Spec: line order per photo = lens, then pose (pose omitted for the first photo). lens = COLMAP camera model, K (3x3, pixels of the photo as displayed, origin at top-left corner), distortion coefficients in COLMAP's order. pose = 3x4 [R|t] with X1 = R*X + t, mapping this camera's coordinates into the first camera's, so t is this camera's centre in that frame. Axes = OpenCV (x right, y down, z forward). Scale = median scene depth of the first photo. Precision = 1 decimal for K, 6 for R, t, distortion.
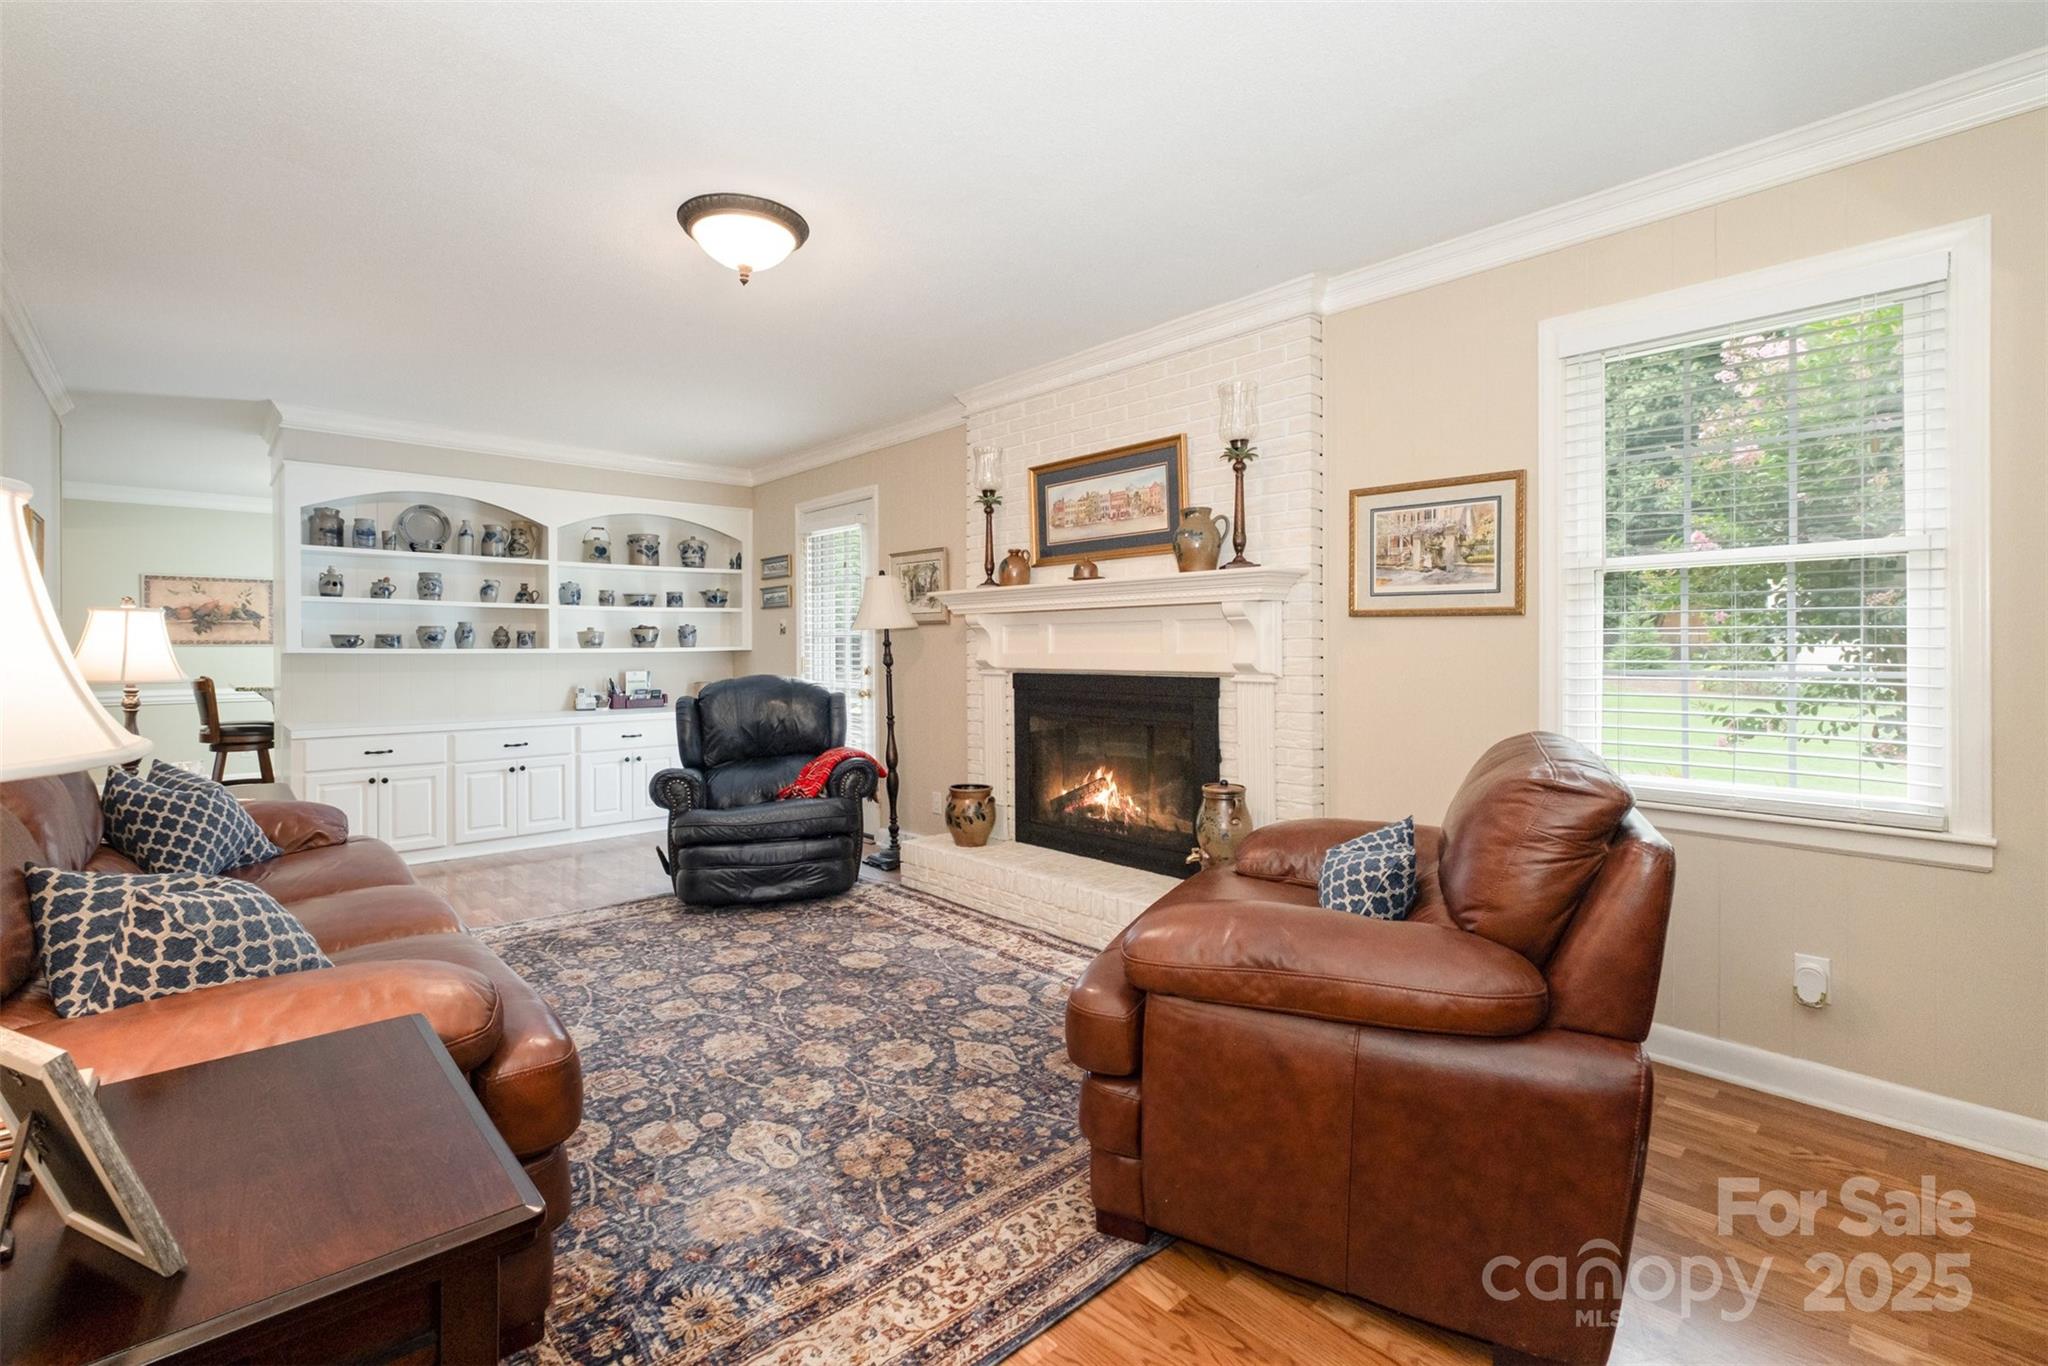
lens RADIAL K [[882.2, 0, 1007.1], [0, 882.2, 655.6], [0, 0, 1]] dist [-0.010226, 0.001561]
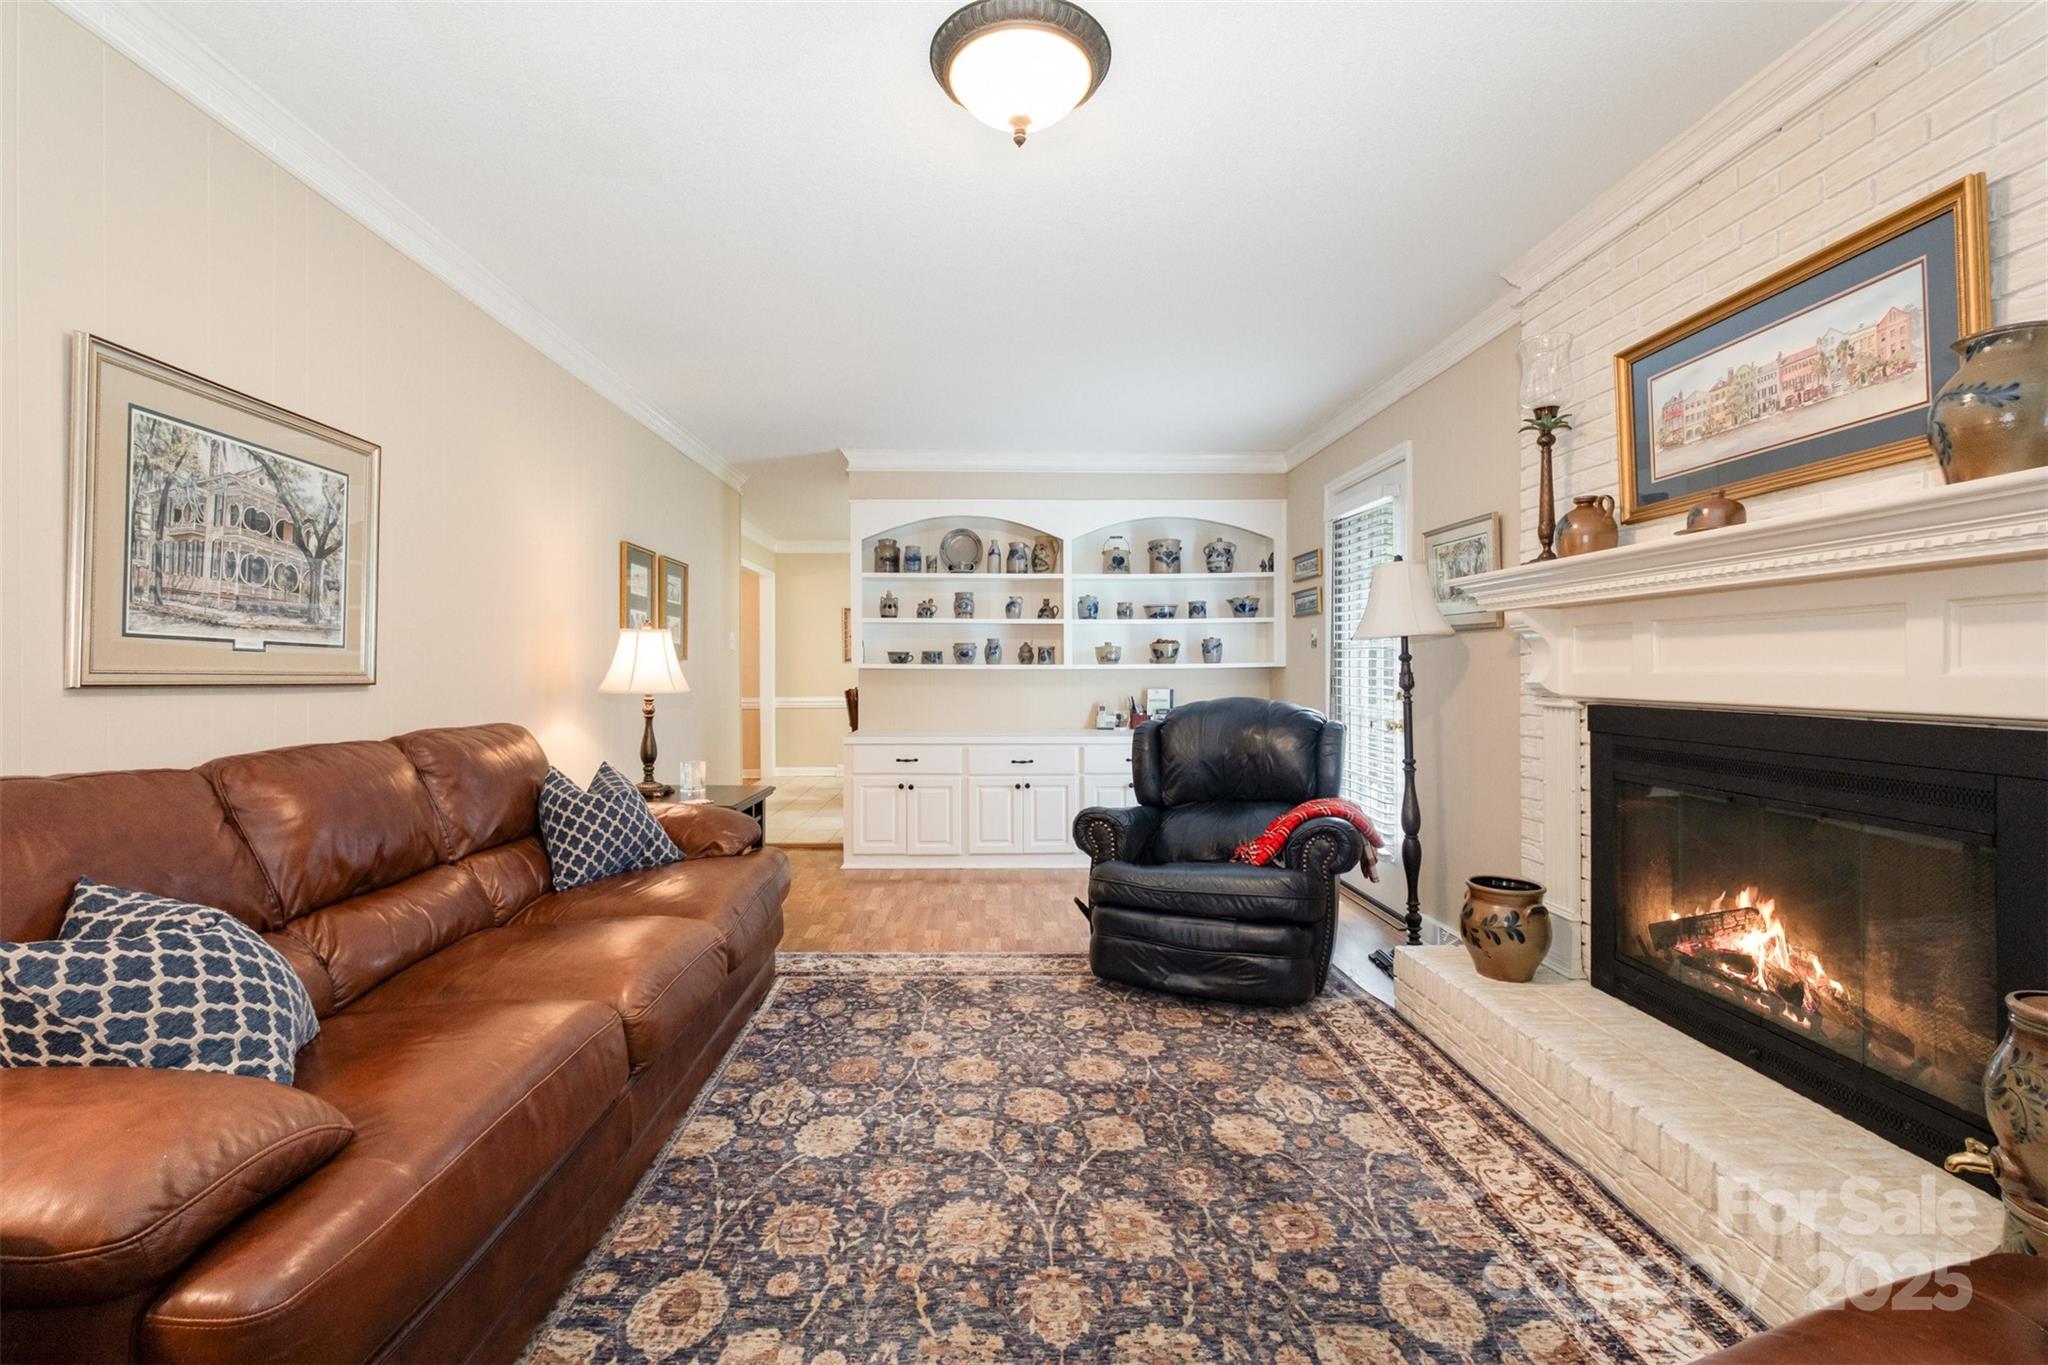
lens RADIAL K [[882.2, 0, 1019.2], [0, 882.2, 676.0], [0, 0, 1]] dist [-0.010226, 0.001561]
pose [[0.758203, 0.008718, -0.651960, 0.110655], [-0.006103, 0.999962, 0.006274, -0.001390], [0.651990, -0.000778, 0.758227, 0.316488]]
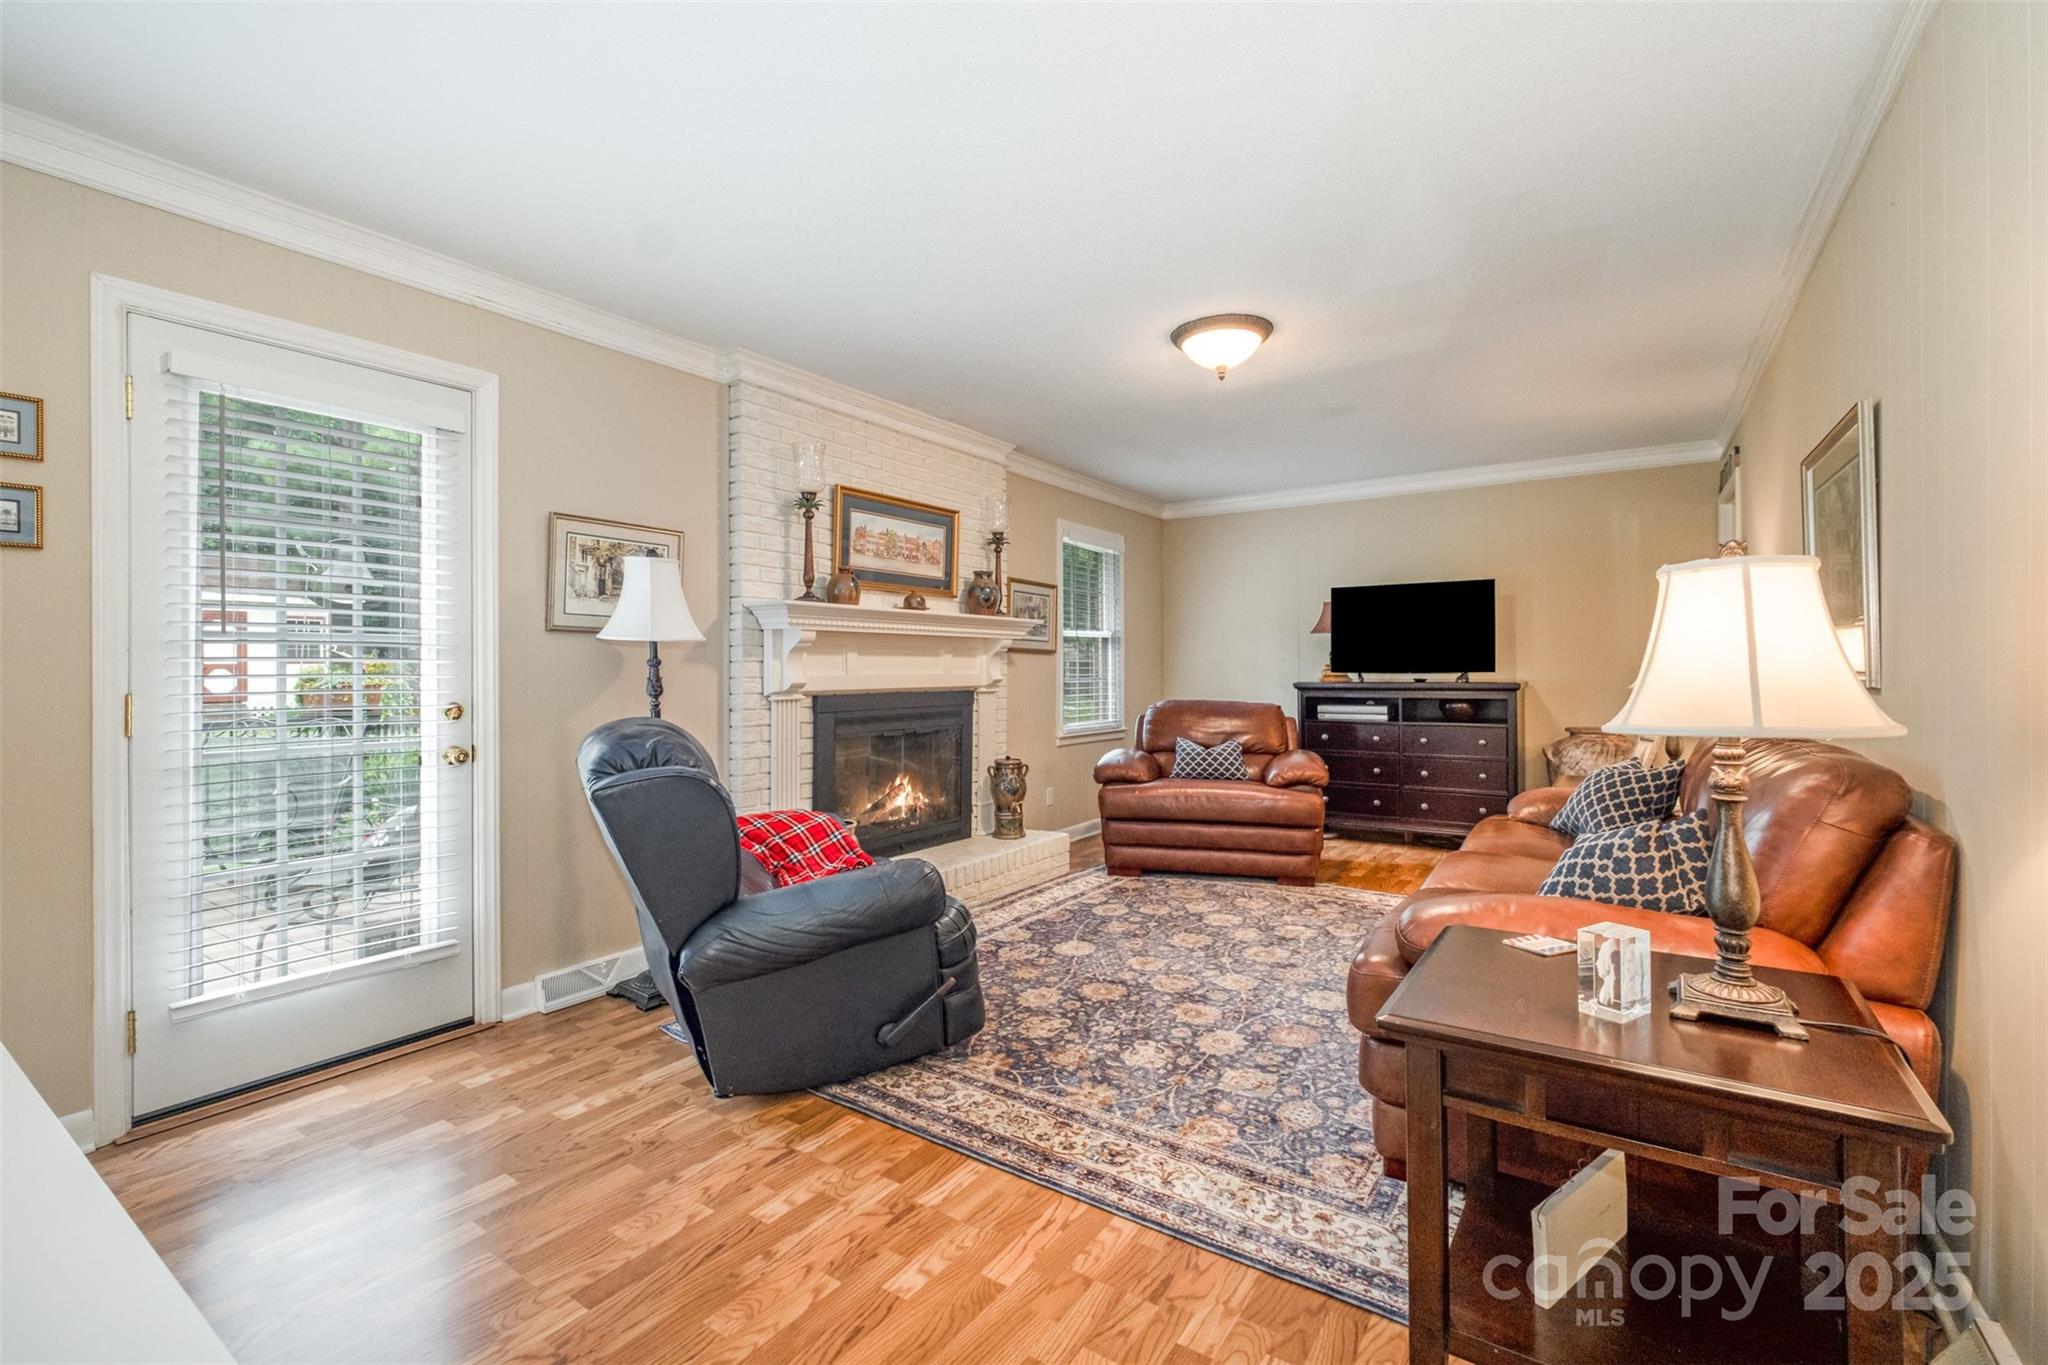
lens RADIAL K [[882.2, 0, 1018.3], [0, 882.2, 673.1], [0, 0, 1]] dist [-0.010226, 0.001561]
pose [[-0.218057, 0.002326, 0.975933, -1.011189], [0.013720, 0.999906, 0.000682, -0.003009], [-0.975840, 0.013539, -0.218068, 1.071498]]
